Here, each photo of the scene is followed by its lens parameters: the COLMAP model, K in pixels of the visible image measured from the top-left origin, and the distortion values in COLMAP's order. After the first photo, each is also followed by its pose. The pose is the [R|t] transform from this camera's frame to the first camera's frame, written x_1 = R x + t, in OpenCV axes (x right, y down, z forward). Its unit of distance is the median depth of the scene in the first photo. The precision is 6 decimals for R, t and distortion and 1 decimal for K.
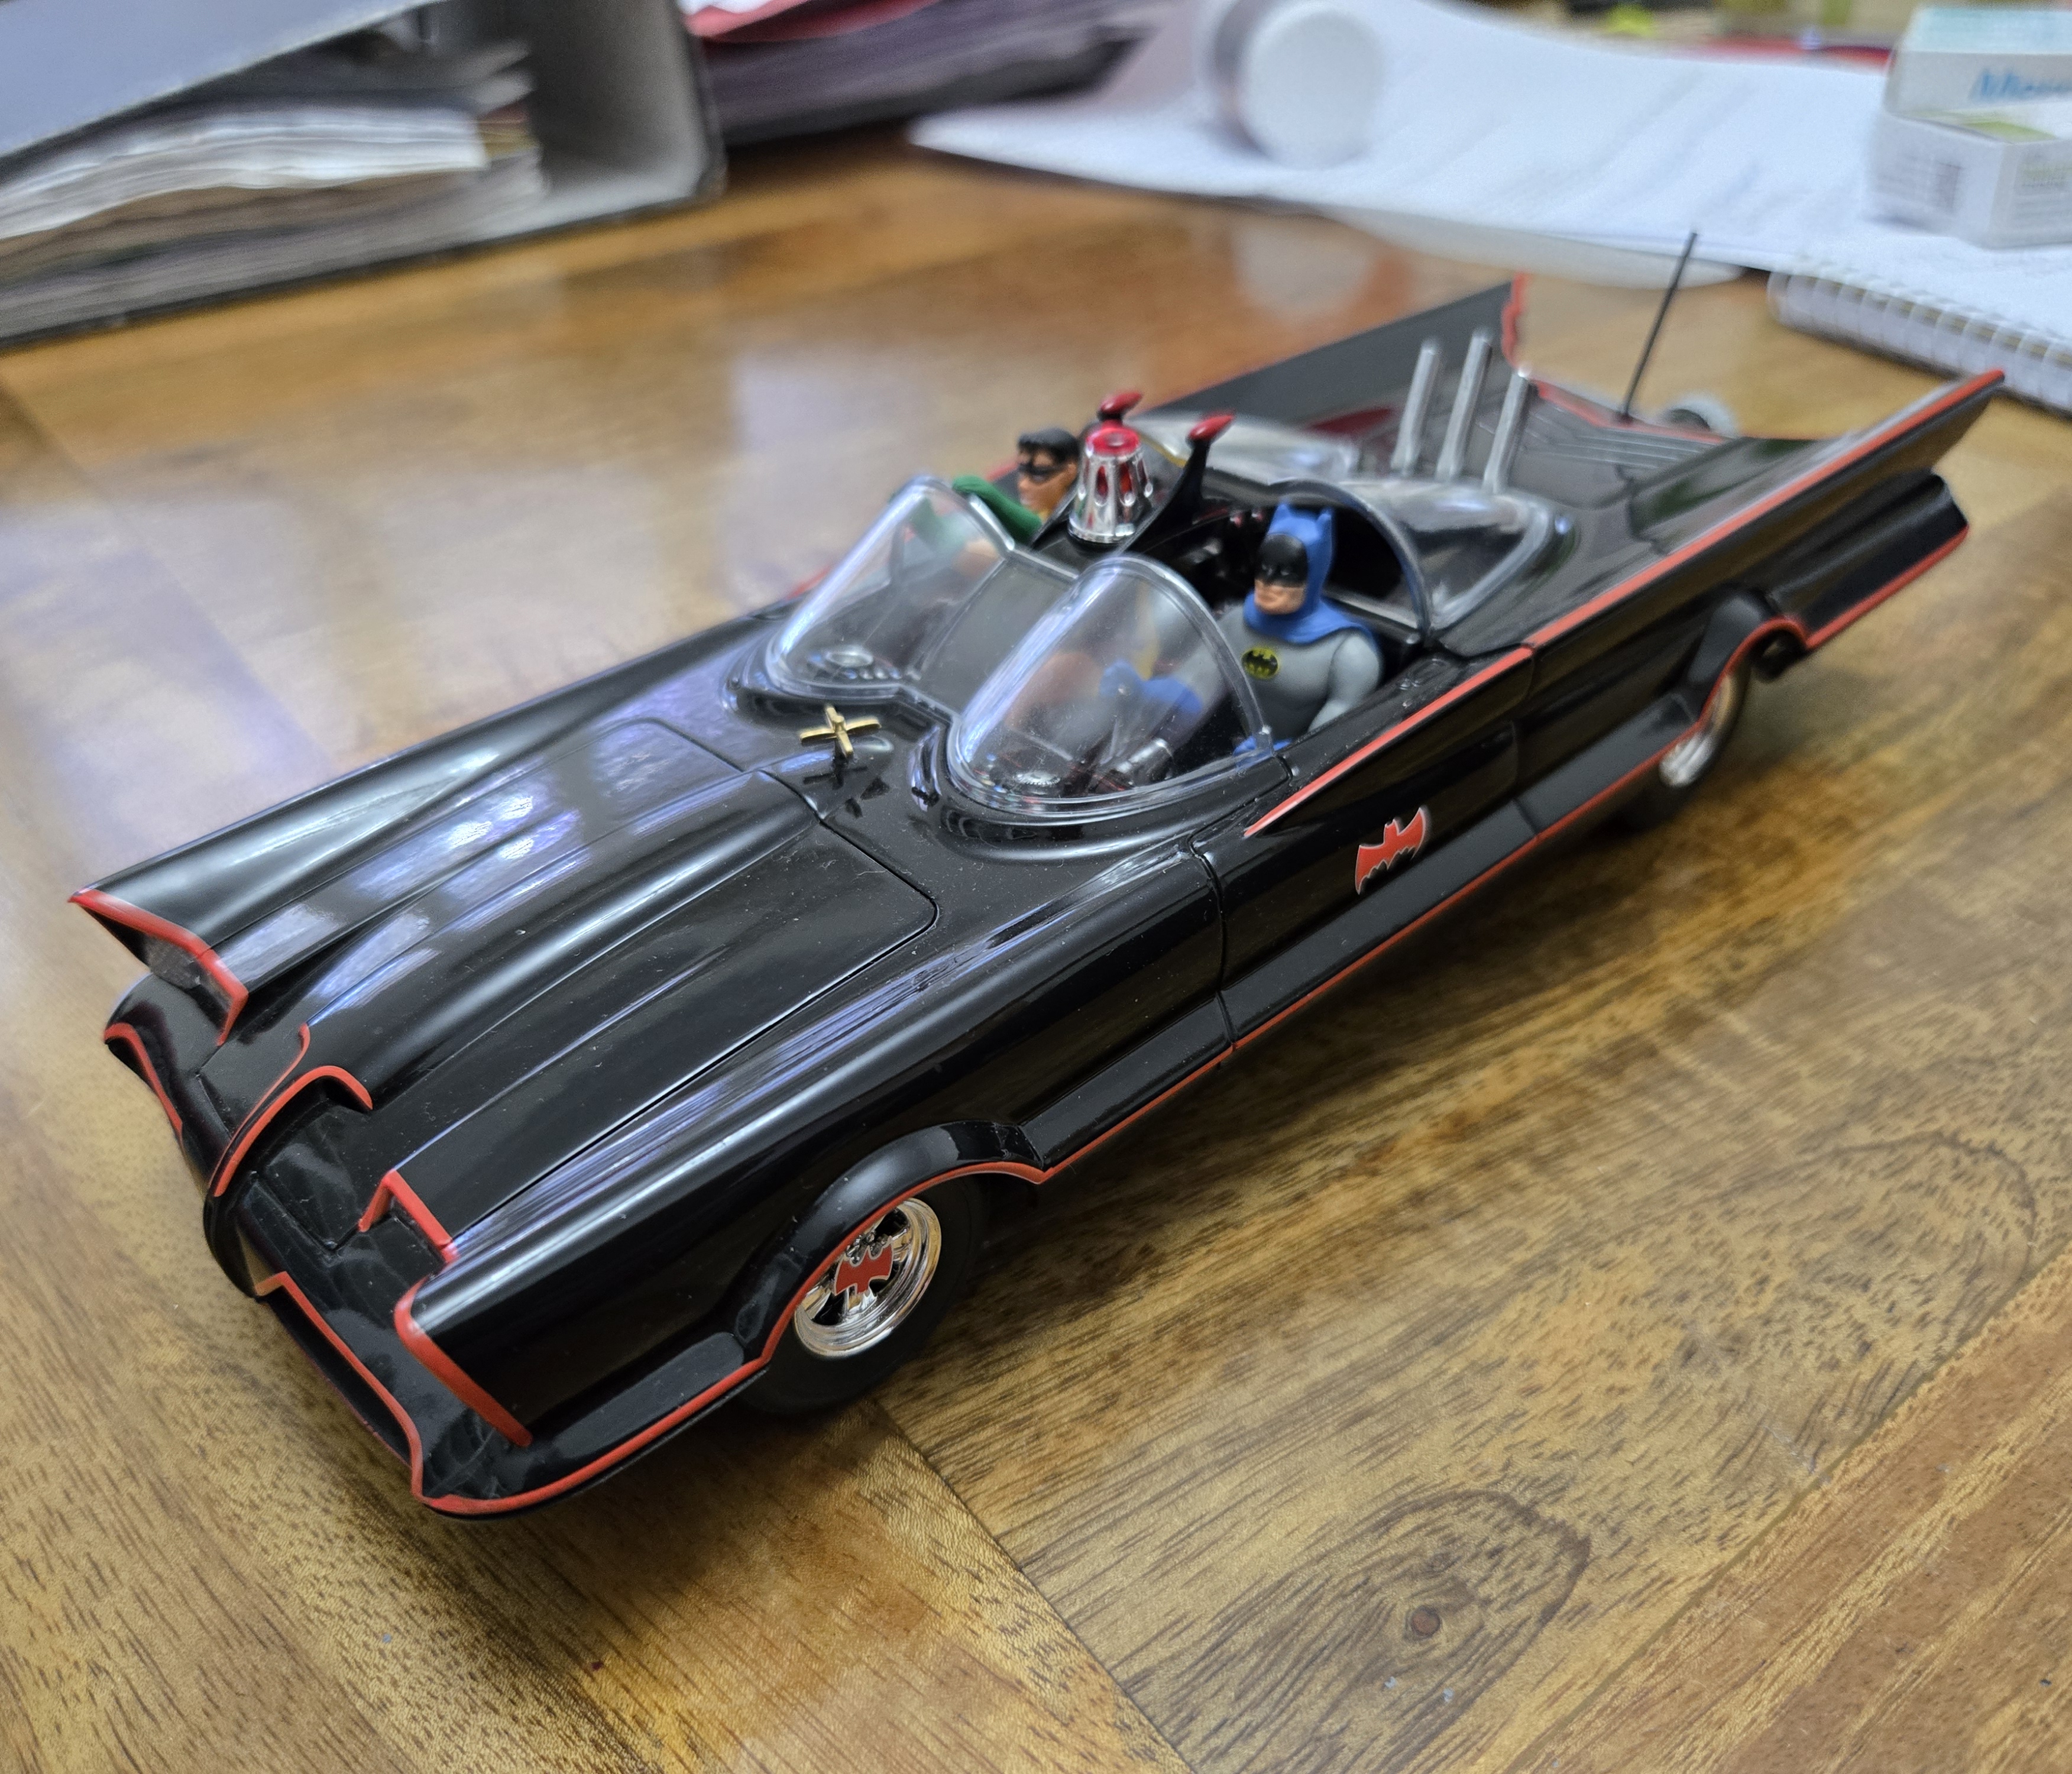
lens RADIAL K [[1679.0, 0, 1021.7], [0, 1679.0, 888.0], [0, 0, 1]] dist [0.009509, -0.033779]
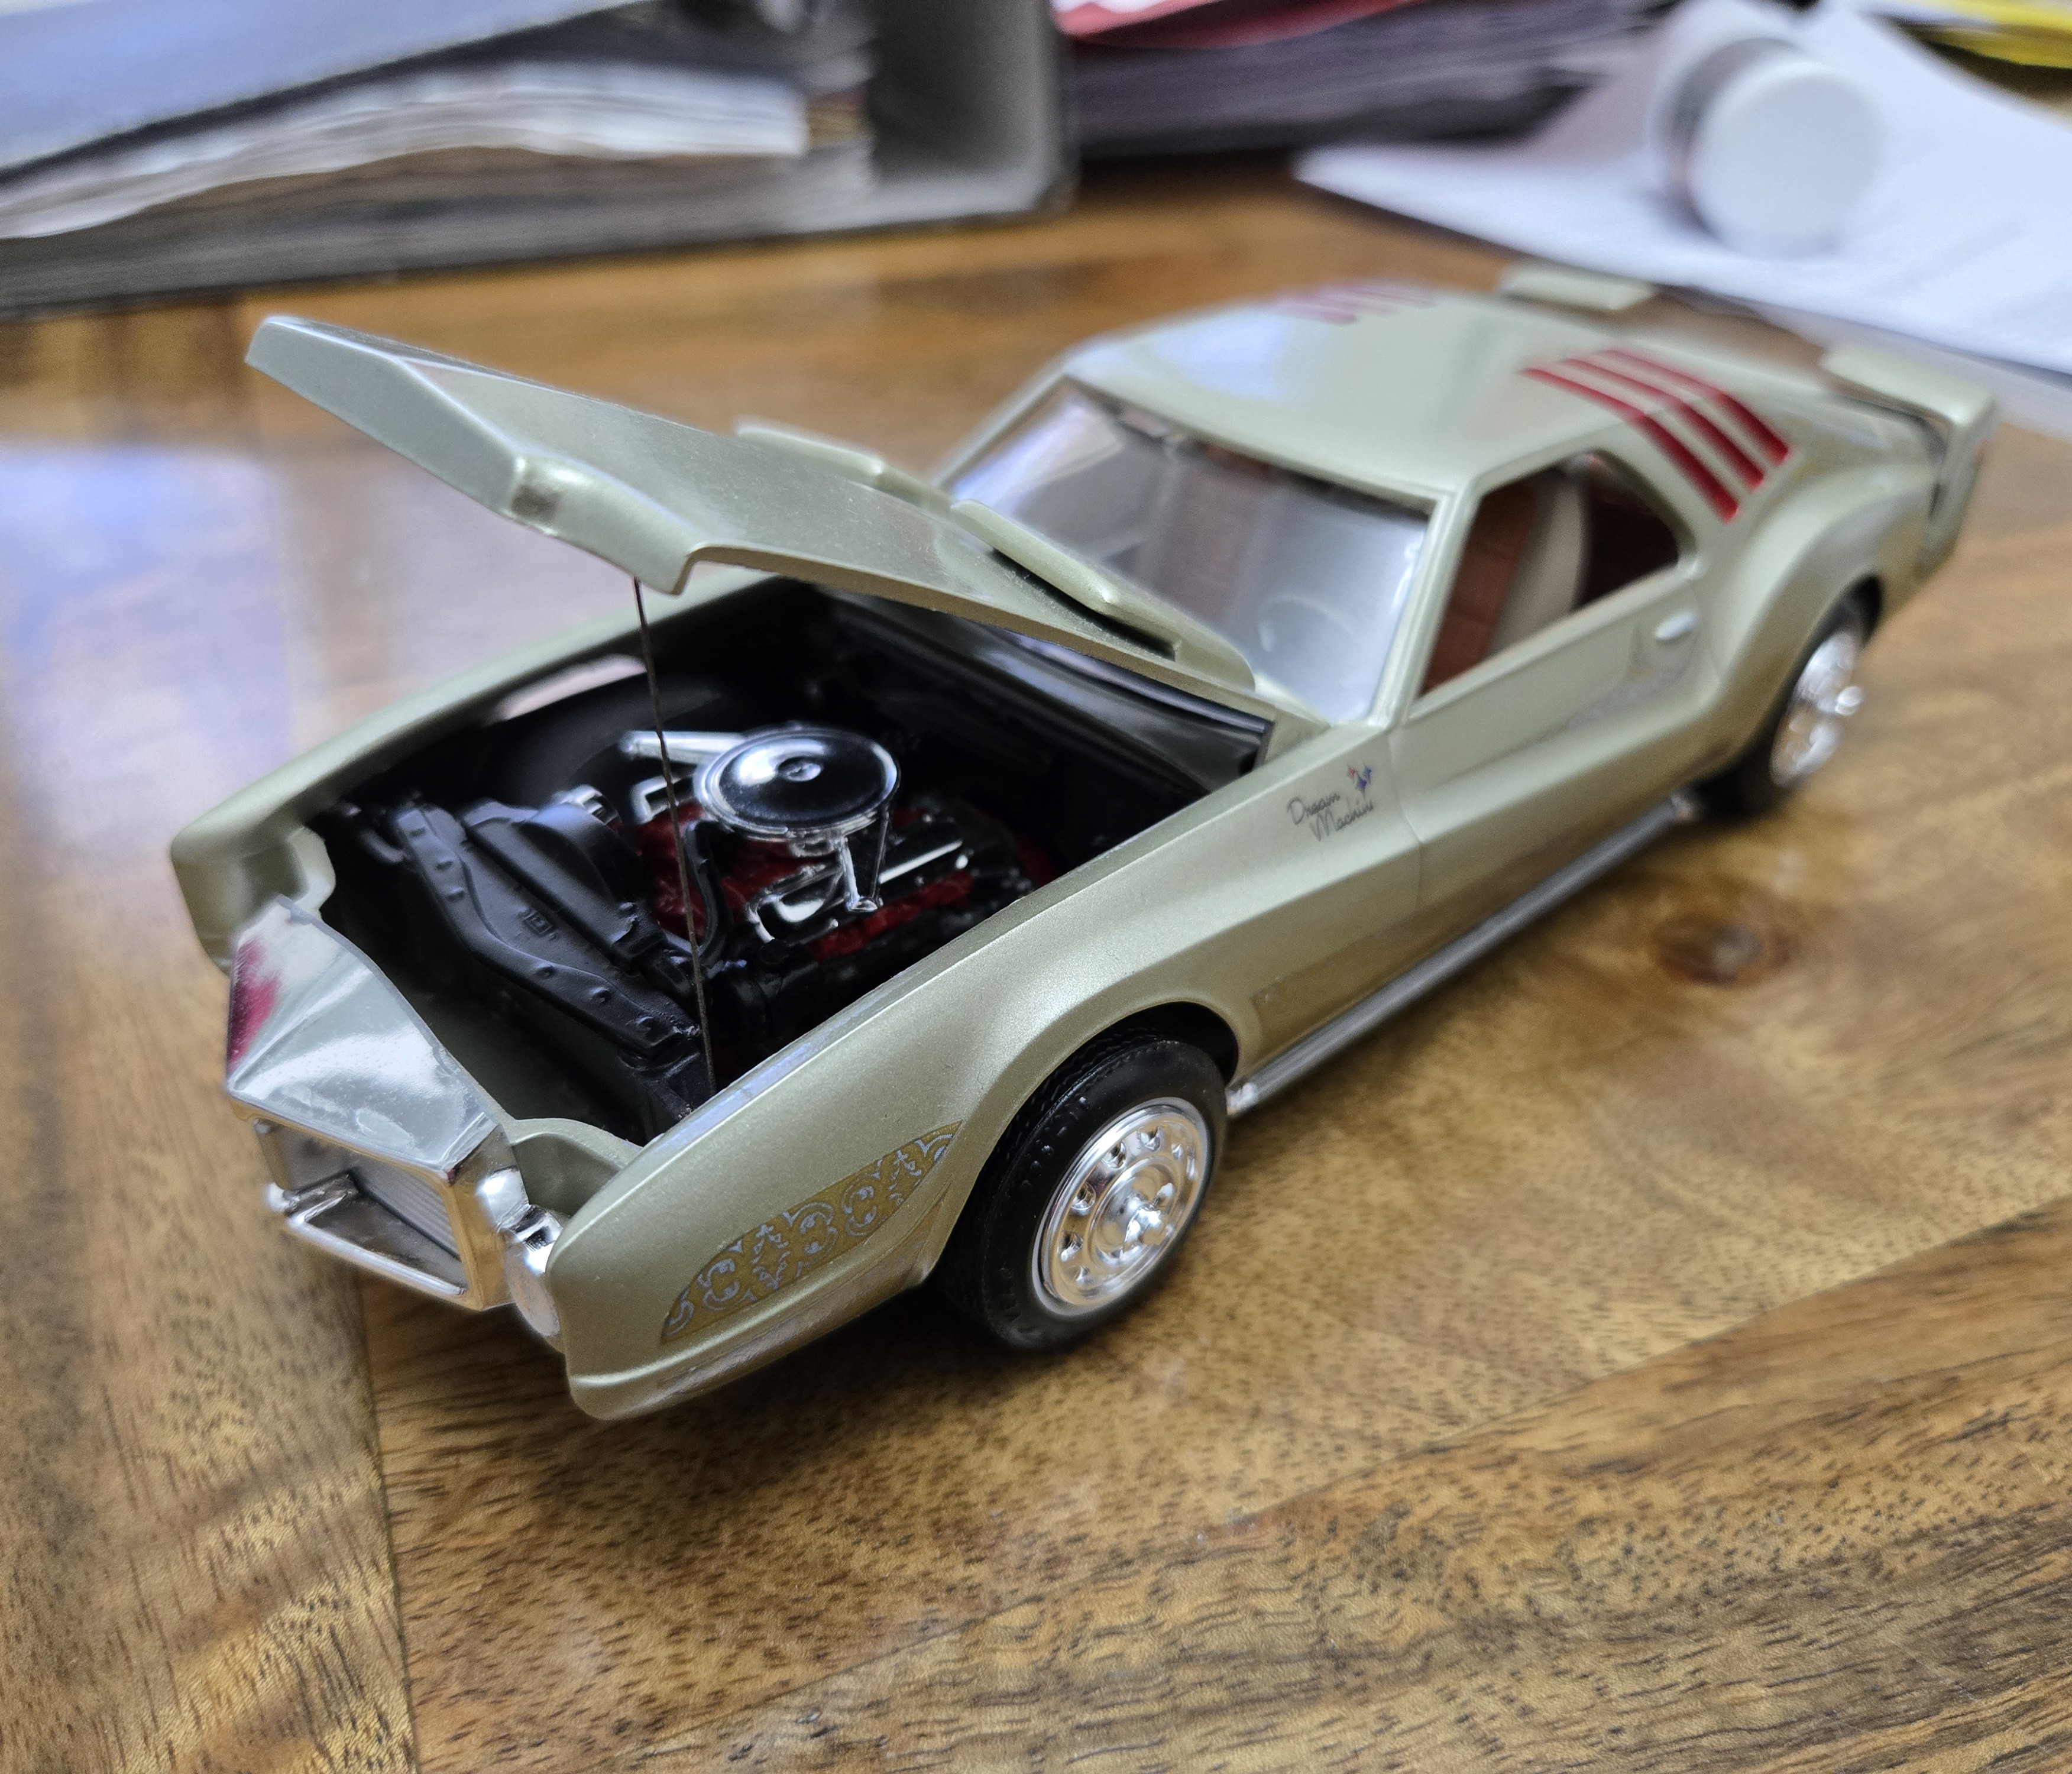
lens RADIAL K [[1687.6, 0, 1041.8], [0, 1687.6, 853.3], [0, 0, 1]] dist [0.004771, -0.037333]
pose [[0.967246, 0.177921, -0.181049, 0.087665], [-0.182737, 0.983110, -0.010138, -0.204268], [0.176187, 0.042891, 0.983422, 0.409592]]
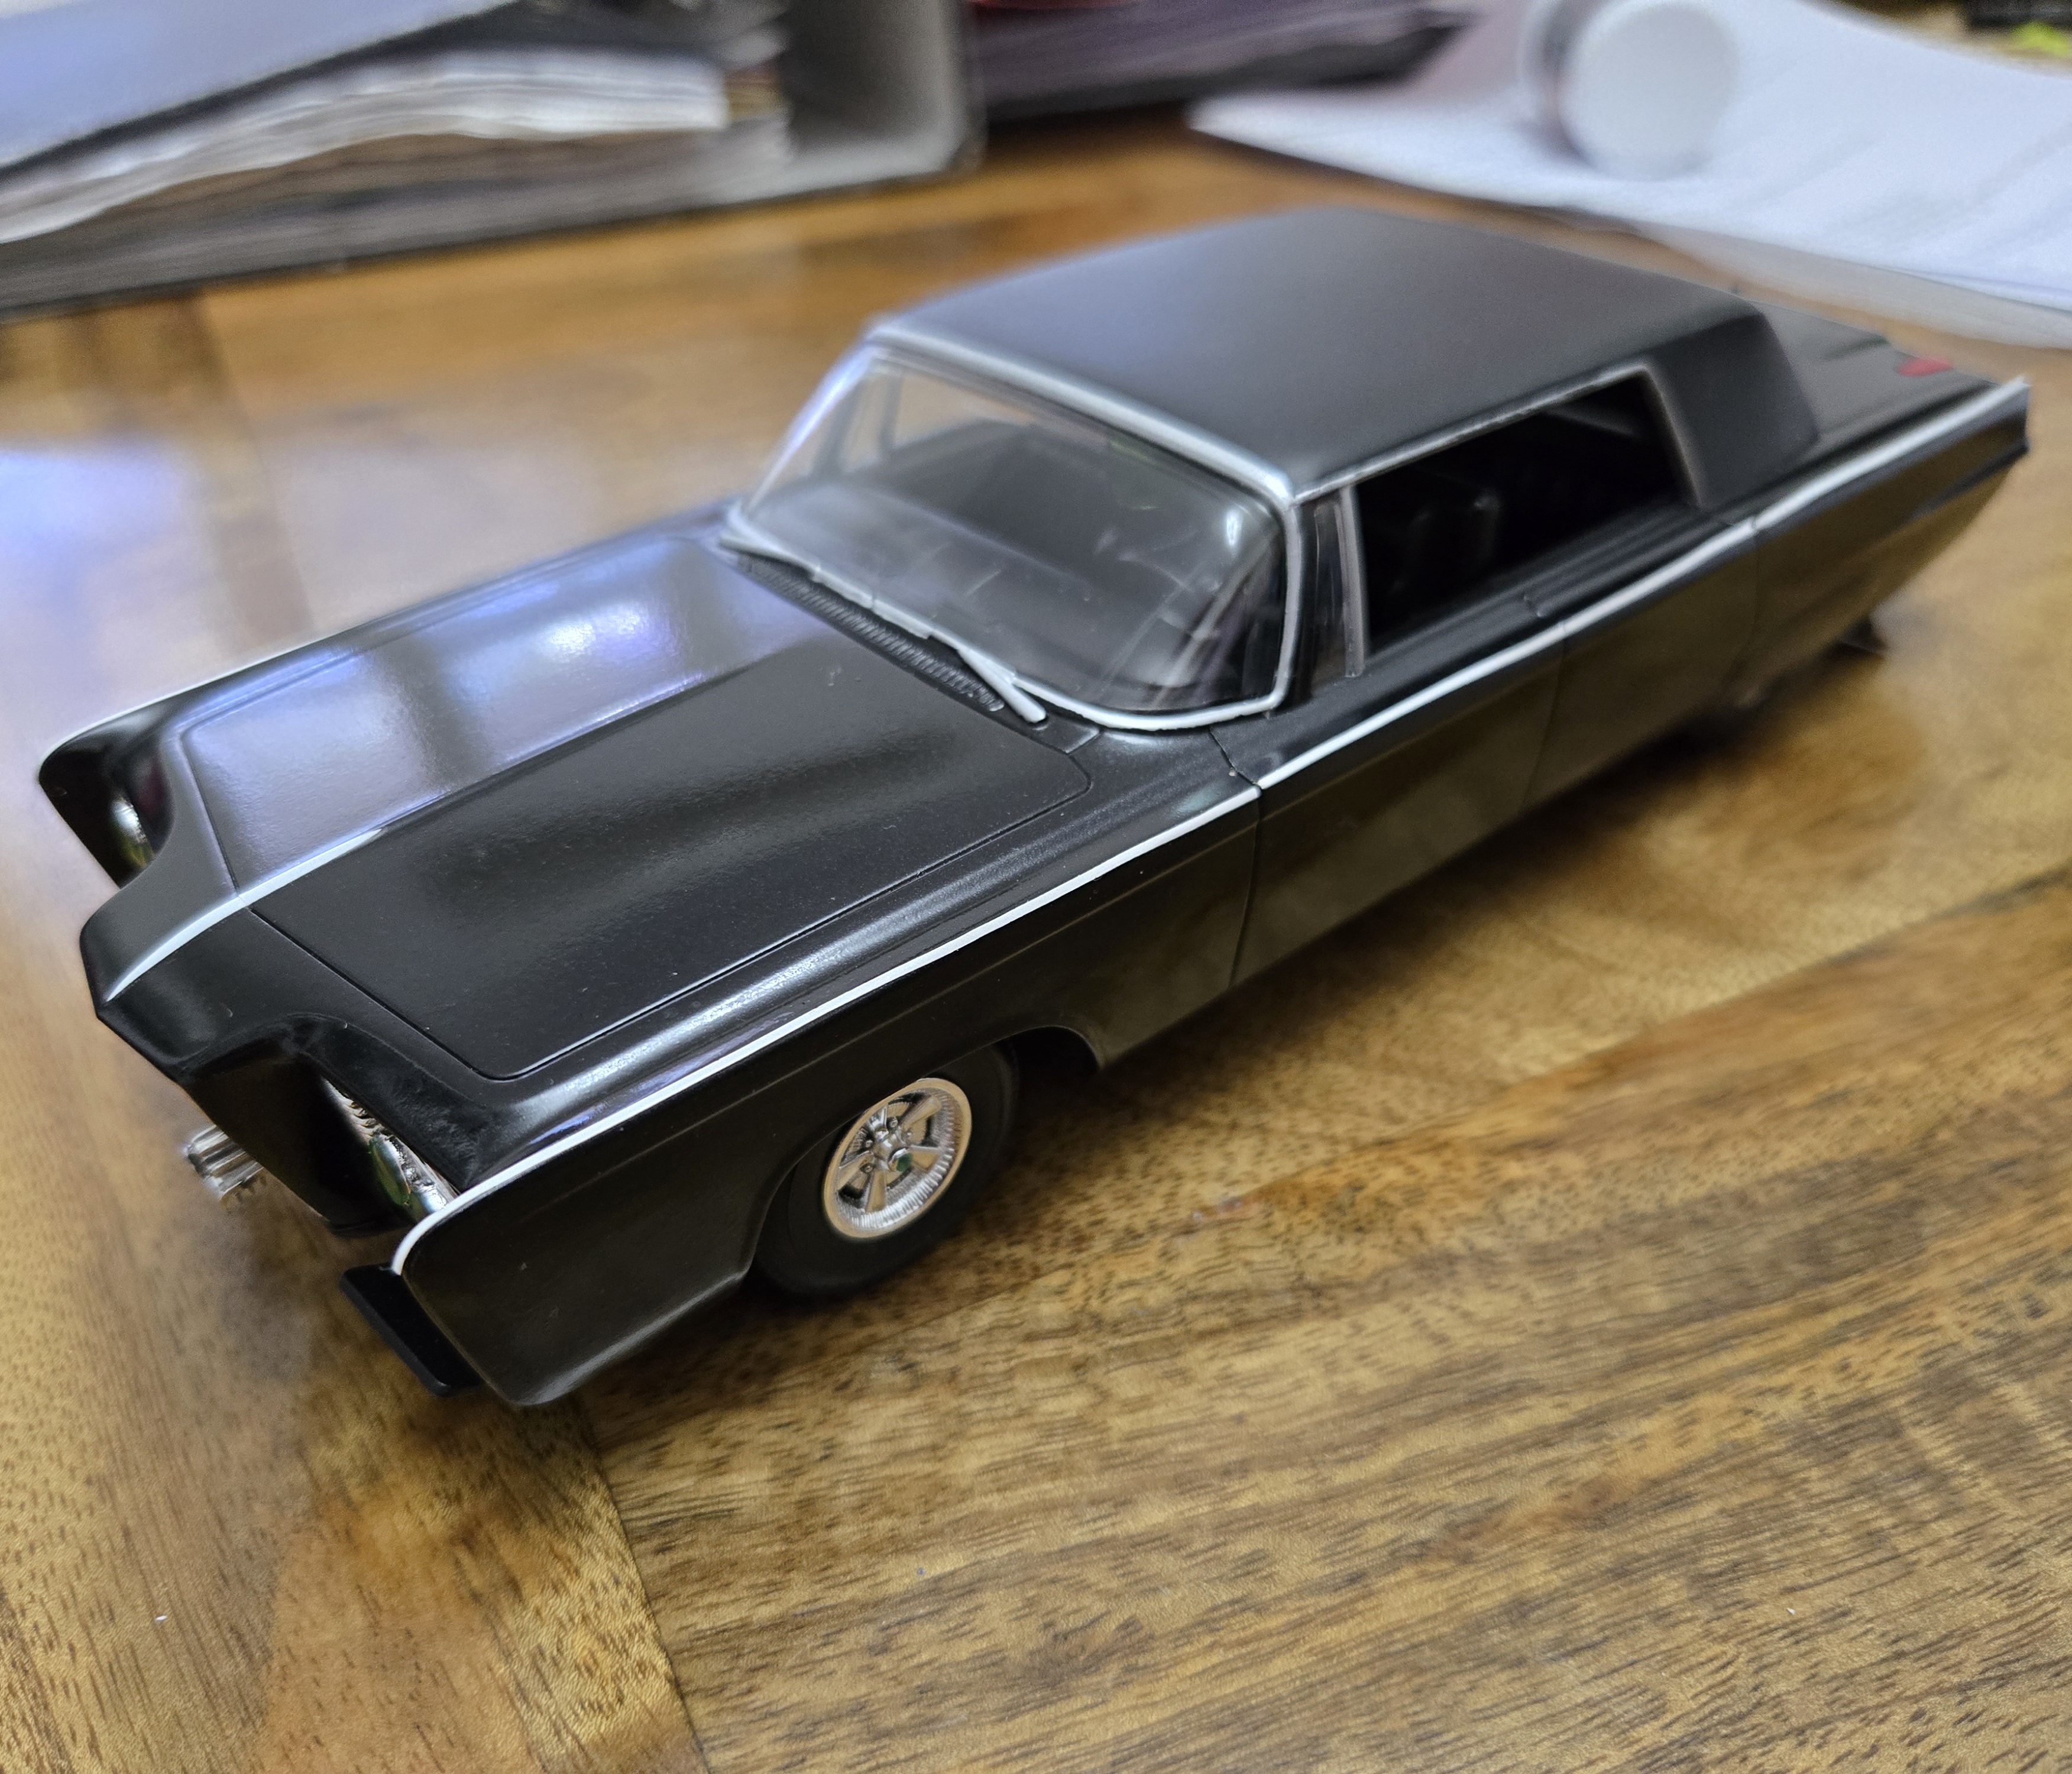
lens RADIAL K [[1687.8, 0, 1020.6], [0, 1687.8, 874.1], [0, 0, 1]] dist [0.004335, -0.034482]
pose [[0.981305, 0.120120, -0.150374, 0.095673], [-0.120266, 0.992708, 0.008157, -0.108193], [0.150257, 0.010080, 0.988596, 0.248707]]
